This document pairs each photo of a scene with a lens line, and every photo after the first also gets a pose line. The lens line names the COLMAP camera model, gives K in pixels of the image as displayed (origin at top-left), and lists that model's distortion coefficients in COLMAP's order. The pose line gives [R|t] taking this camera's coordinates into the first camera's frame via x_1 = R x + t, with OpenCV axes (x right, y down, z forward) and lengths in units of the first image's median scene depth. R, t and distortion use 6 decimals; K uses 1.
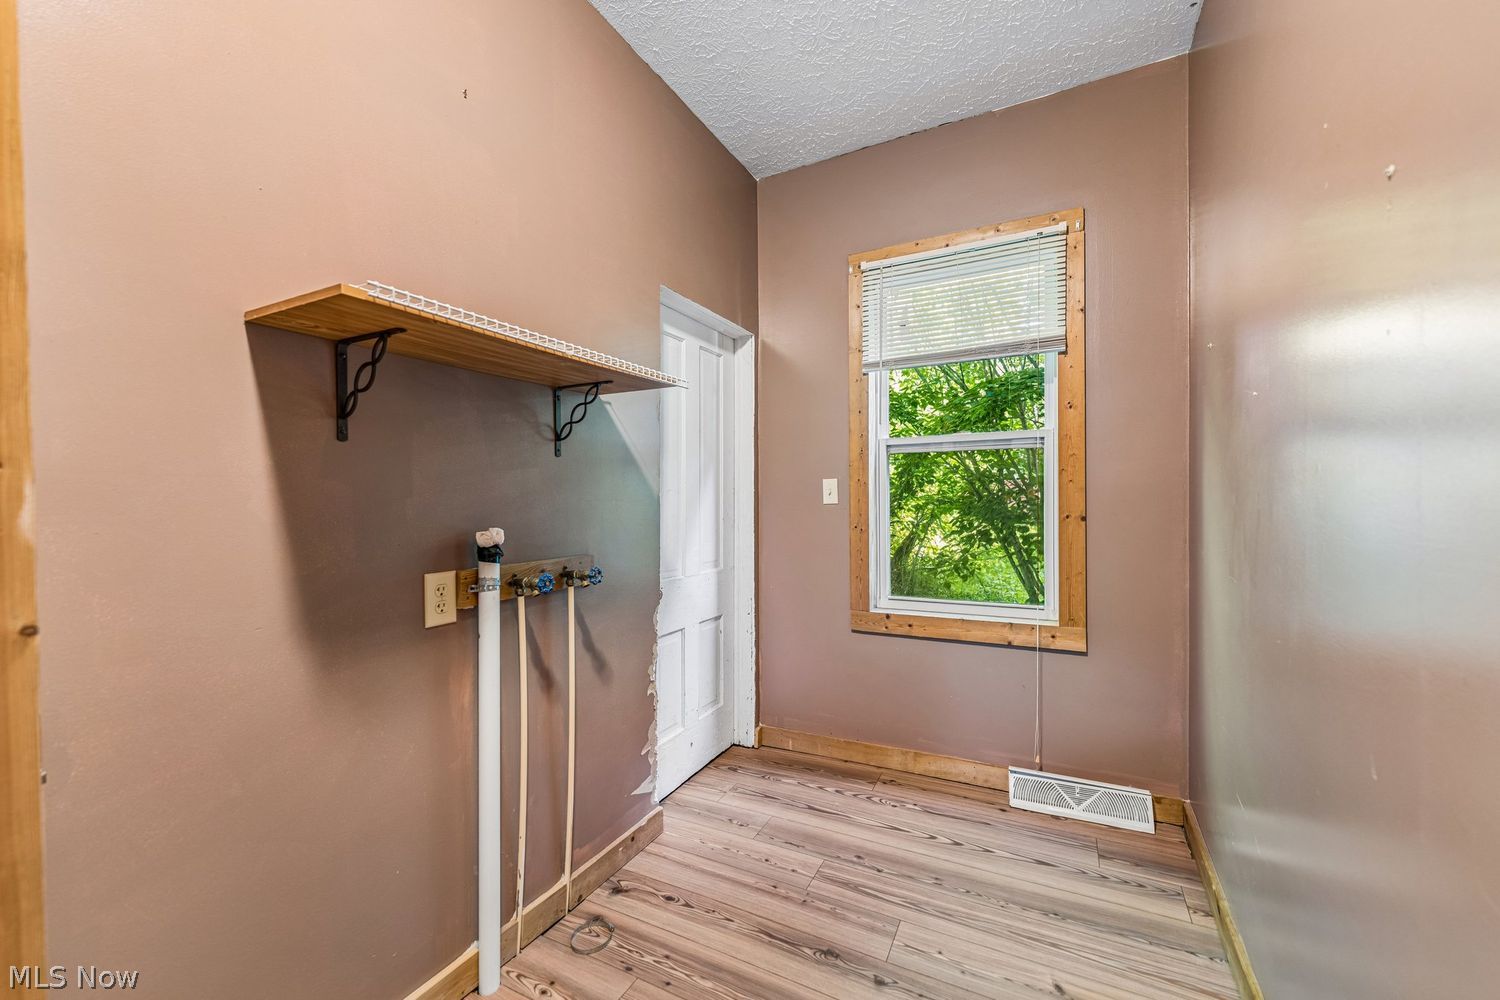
lens RADIAL K [[596.3, 0, 750.0], [0, 596.3, 500.0], [0, 0, 1]] dist [0.008378, 0.000002]
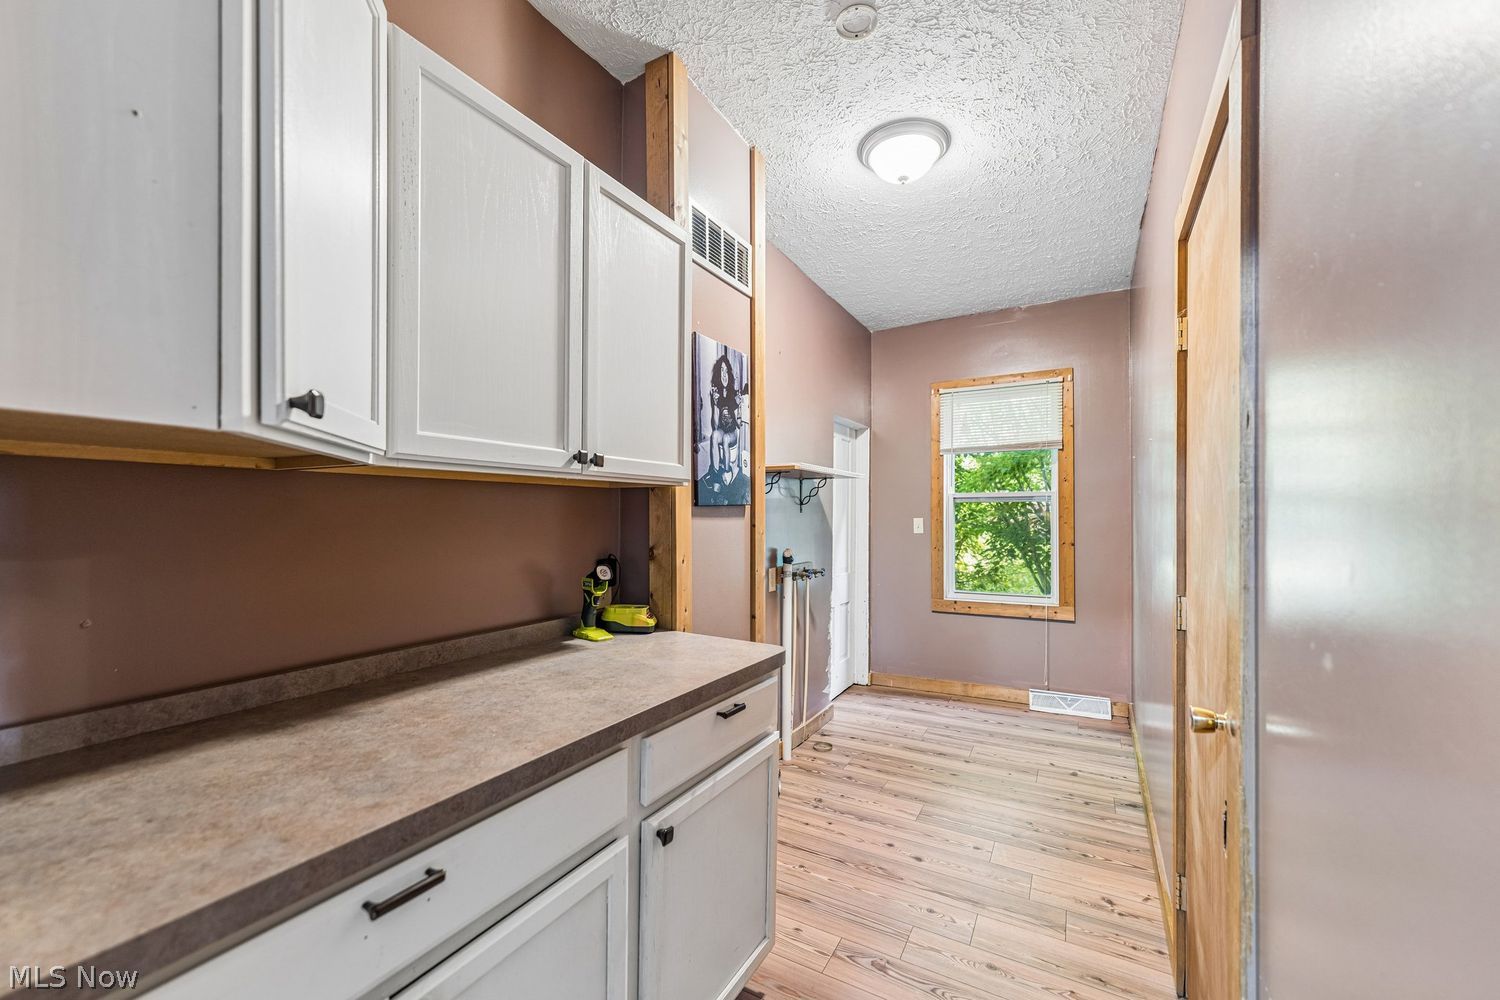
lens RADIAL K [[602.1, 0, 745.1], [0, 602.1, 509.1], [0, 0, 1]] dist [0.007293, 0.000045]
pose [[0.999337, 0.005636, -0.035956, -0.328360], [-0.006055, 0.999915, -0.011550, -0.044937], [0.035888, 0.011760, 0.999287, -0.777768]]
